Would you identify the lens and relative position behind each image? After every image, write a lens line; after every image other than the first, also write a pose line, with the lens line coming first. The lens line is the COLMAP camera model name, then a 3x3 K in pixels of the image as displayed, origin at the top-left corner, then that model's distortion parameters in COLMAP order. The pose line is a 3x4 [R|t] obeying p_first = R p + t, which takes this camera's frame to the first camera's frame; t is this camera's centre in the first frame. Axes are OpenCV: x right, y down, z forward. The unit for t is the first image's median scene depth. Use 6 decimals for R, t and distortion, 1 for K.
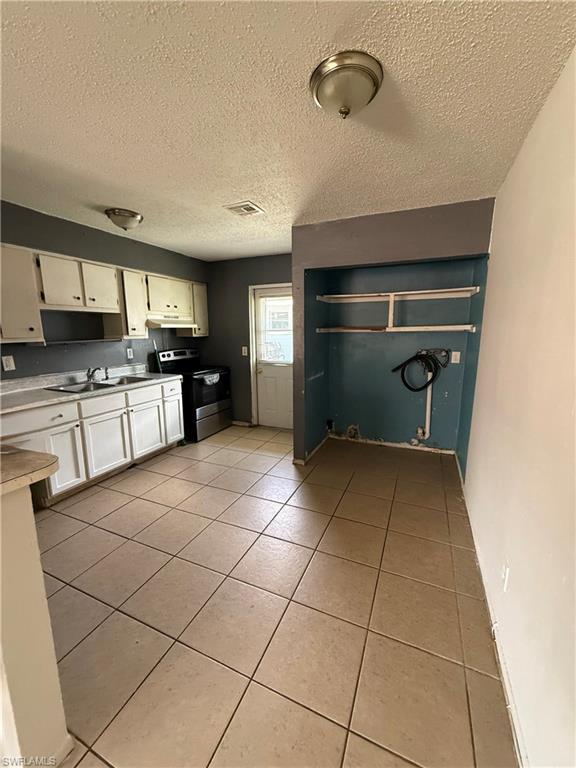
lens RADIAL K [[307.3, 0, 285.6], [0, 307.3, 383.5], [0, 0, 1]] dist [0.018952, -0.000206]
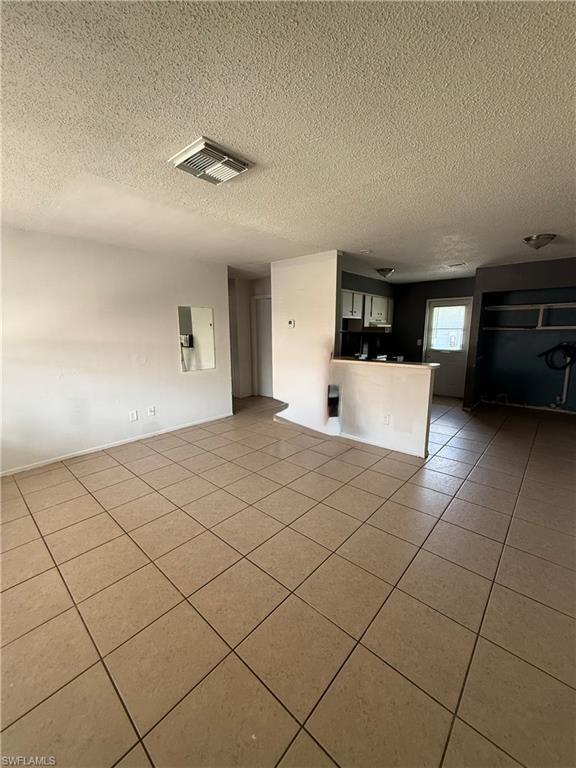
lens RADIAL K [[307.3, 0, 292.9], [0, 307.3, 382.3], [0, 0, 1]] dist [0.018952, -0.000206]
pose [[0.958692, 0.054439, -0.279188, -0.355376], [-0.054826, 0.998475, 0.006426, 0.138480], [0.279112, 0.009146, 0.960215, -0.756414]]
